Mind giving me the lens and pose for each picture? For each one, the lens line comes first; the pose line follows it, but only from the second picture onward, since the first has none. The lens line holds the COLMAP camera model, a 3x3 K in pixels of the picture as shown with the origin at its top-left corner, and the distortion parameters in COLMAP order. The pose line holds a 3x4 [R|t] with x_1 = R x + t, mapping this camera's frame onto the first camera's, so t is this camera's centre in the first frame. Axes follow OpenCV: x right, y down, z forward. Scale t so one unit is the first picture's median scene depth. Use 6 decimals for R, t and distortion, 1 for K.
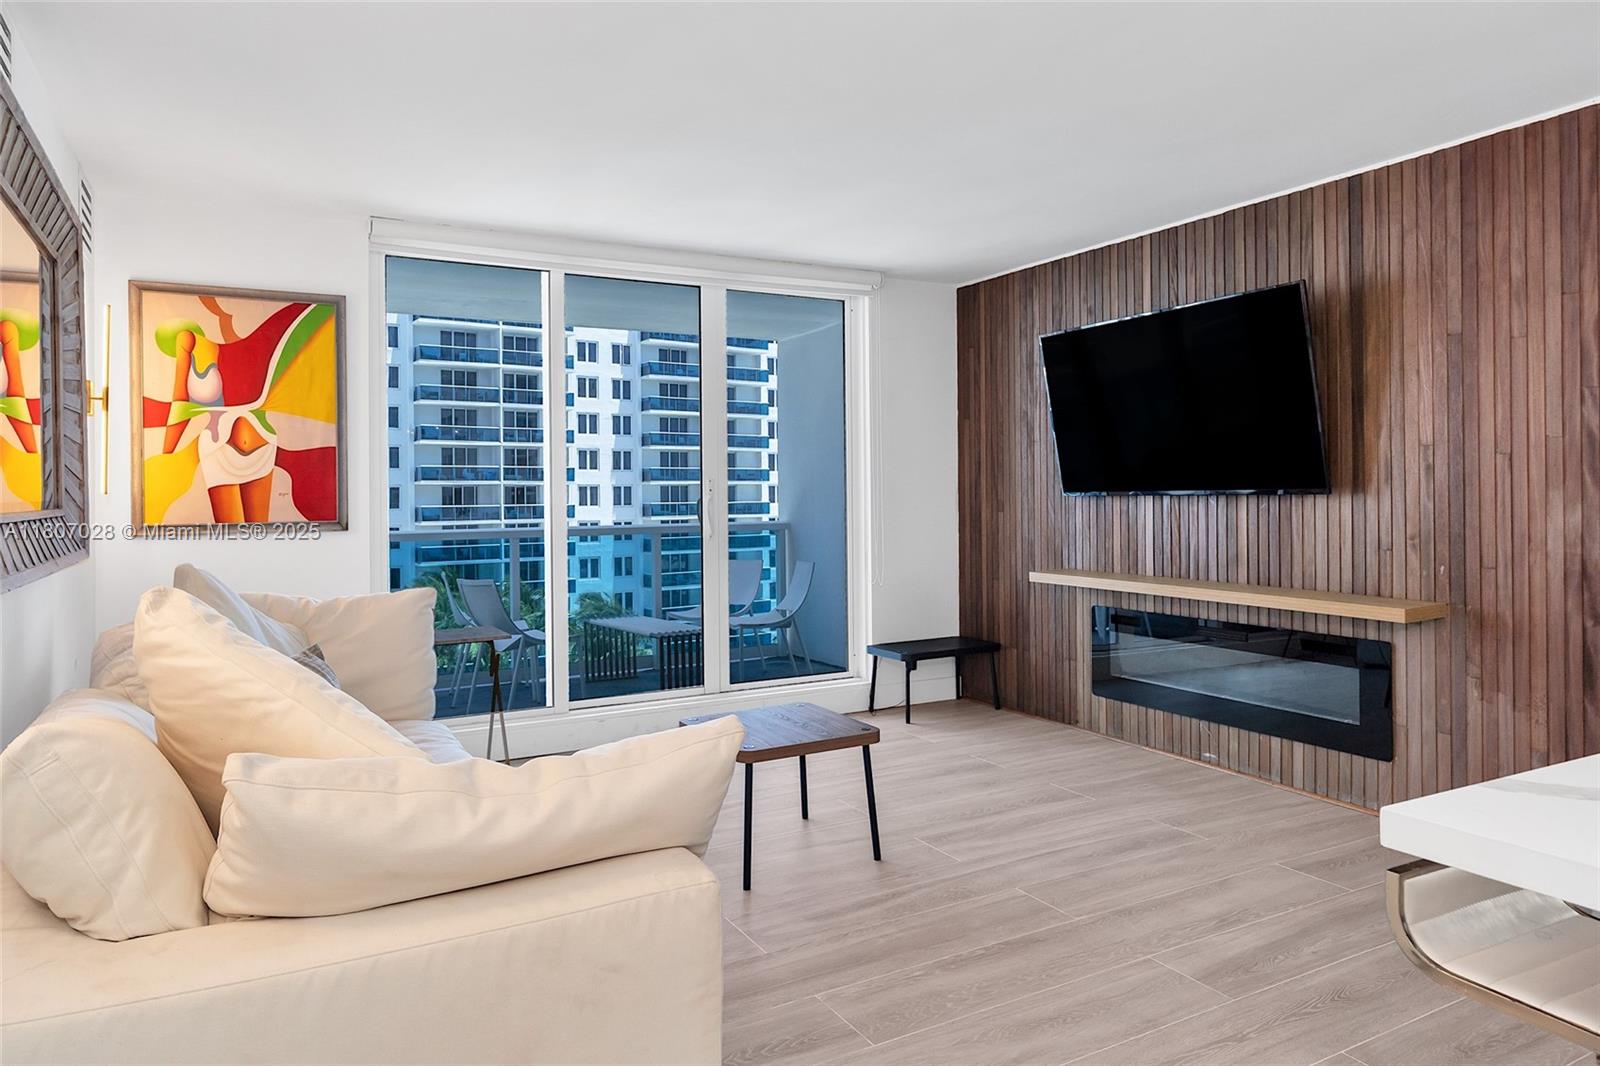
lens RADIAL K [[999.9, 0, 780.8], [0, 999.9, 483.9], [0, 0, 1]] dist [0.002565, 0.000720]
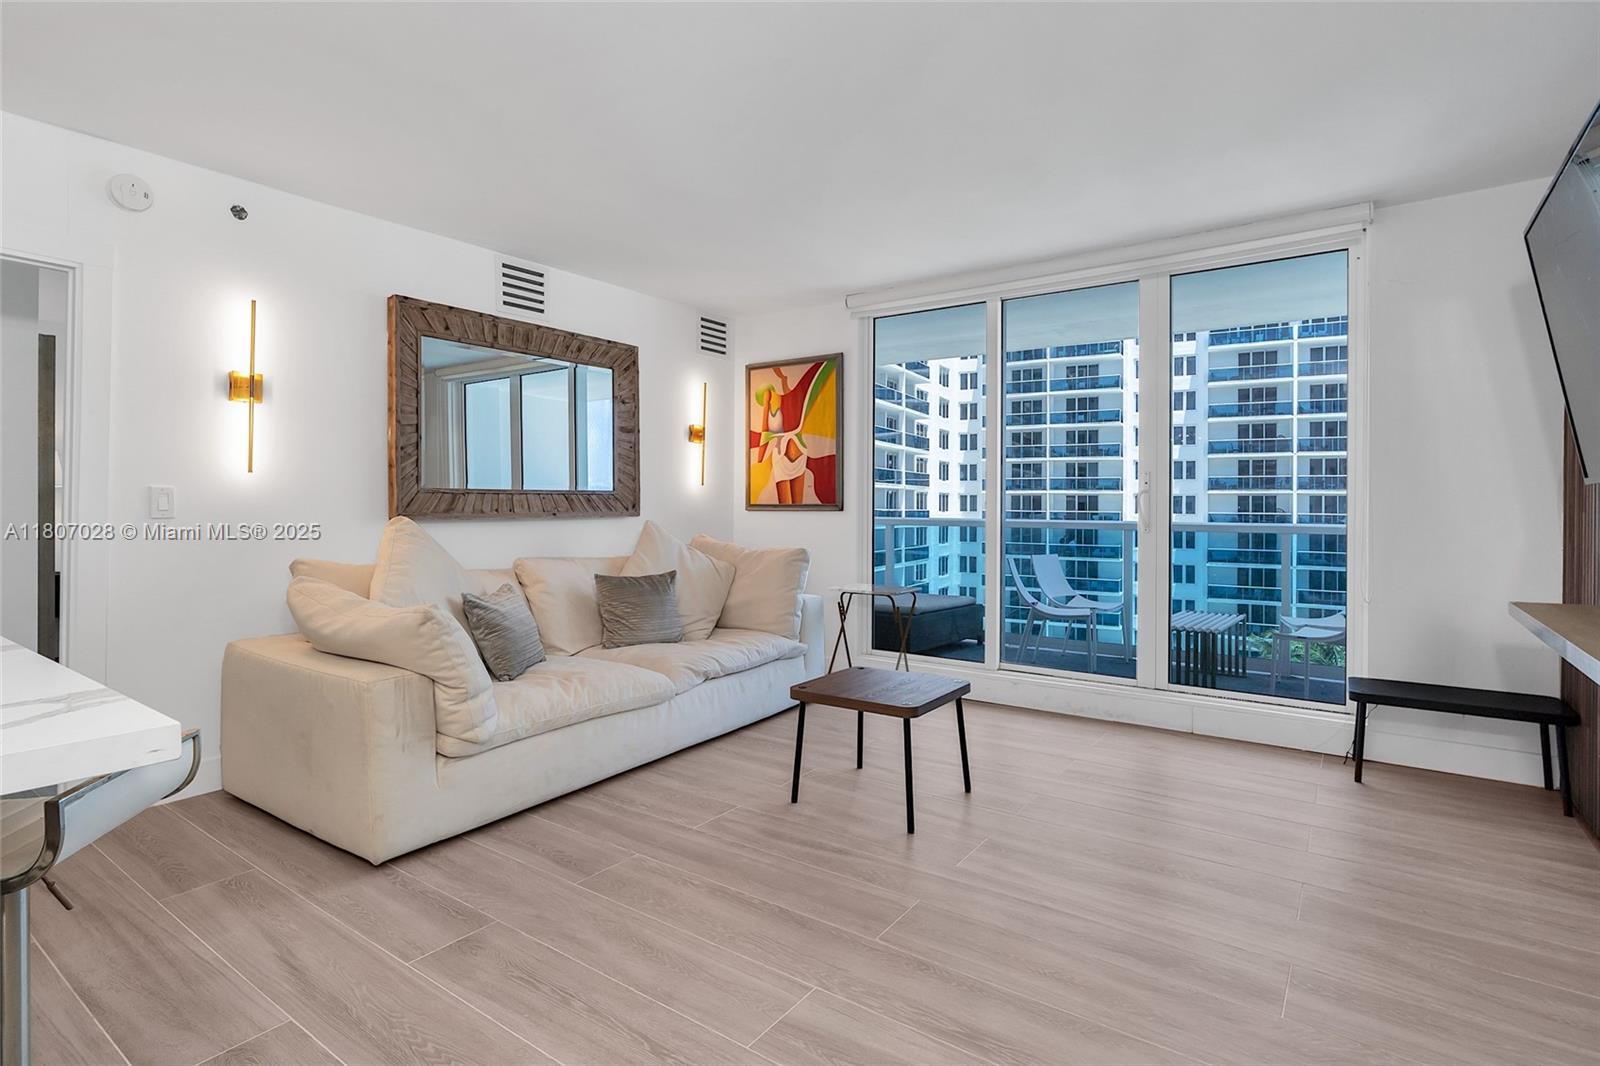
lens RADIAL K [[816.9, 0, 794.0], [0, 816.9, 494.0], [0, 0, 1]] dist [-0.001677, -0.000335]
pose [[0.425953, -0.001857, -0.904743, 0.659506], [0.000027, 0.999998, -0.002040, 0.025470], [0.904745, 0.000845, 0.425952, 0.441364]]
